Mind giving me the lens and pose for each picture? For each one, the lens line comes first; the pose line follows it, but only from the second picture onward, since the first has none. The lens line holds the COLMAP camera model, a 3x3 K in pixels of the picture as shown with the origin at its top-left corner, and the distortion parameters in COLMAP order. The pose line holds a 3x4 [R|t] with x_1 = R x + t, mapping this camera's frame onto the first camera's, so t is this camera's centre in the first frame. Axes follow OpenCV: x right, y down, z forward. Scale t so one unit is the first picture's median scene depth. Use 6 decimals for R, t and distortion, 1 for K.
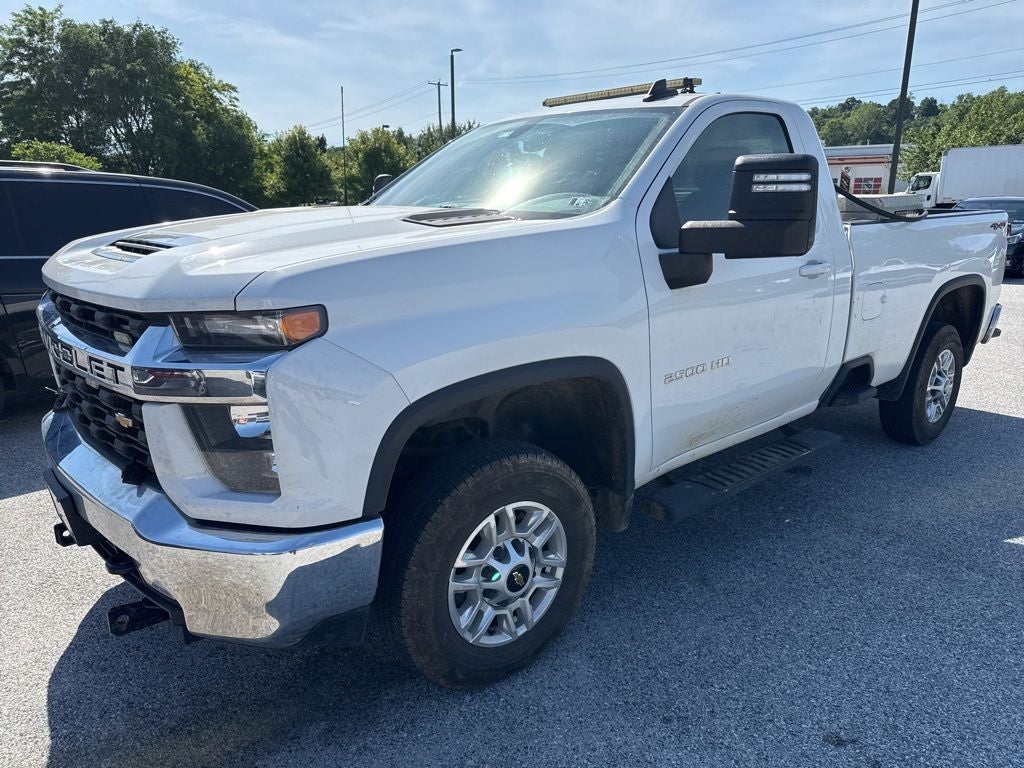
lens RADIAL K [[771.4, 0, 517.0], [0, 771.4, 385.0], [0, 0, 1]] dist [0.039495, -0.040338]
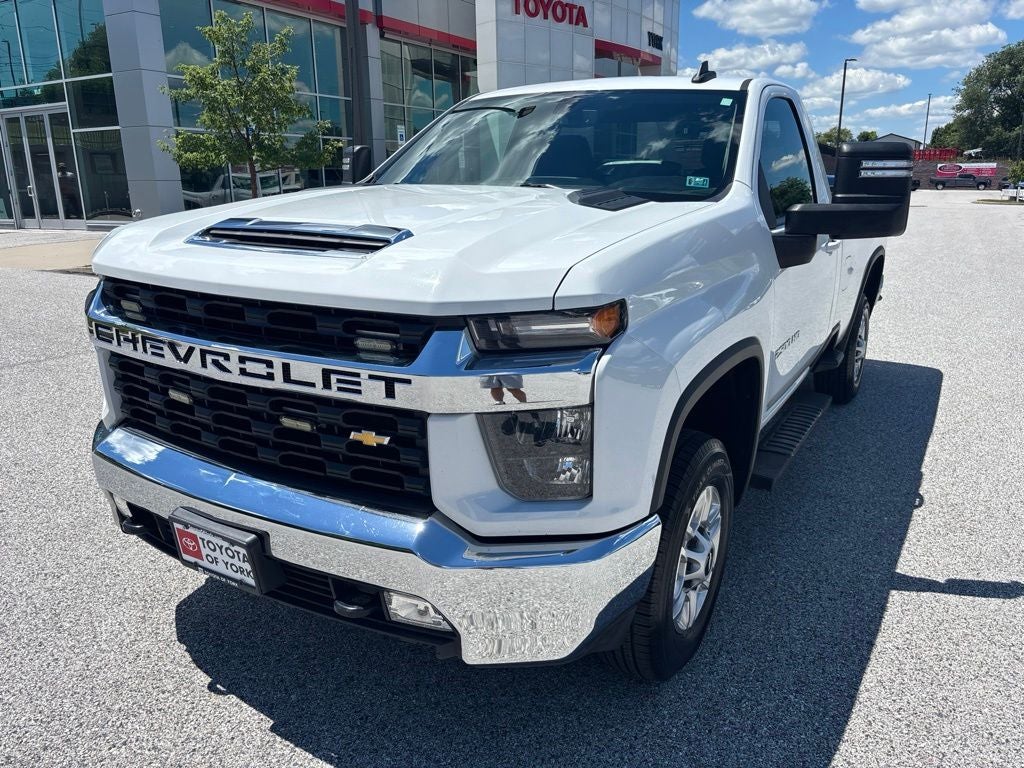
lens RADIAL K [[771.4, 0, 517.0], [0, 771.4, 385.0], [0, 0, 1]] dist [0.039495, -0.040338]
pose [[0.953051, -0.072454, 0.294013, -0.623600], [0.062302, 0.997097, 0.043764, -0.045173], [-0.296331, -0.023392, 0.954799, 0.119125]]
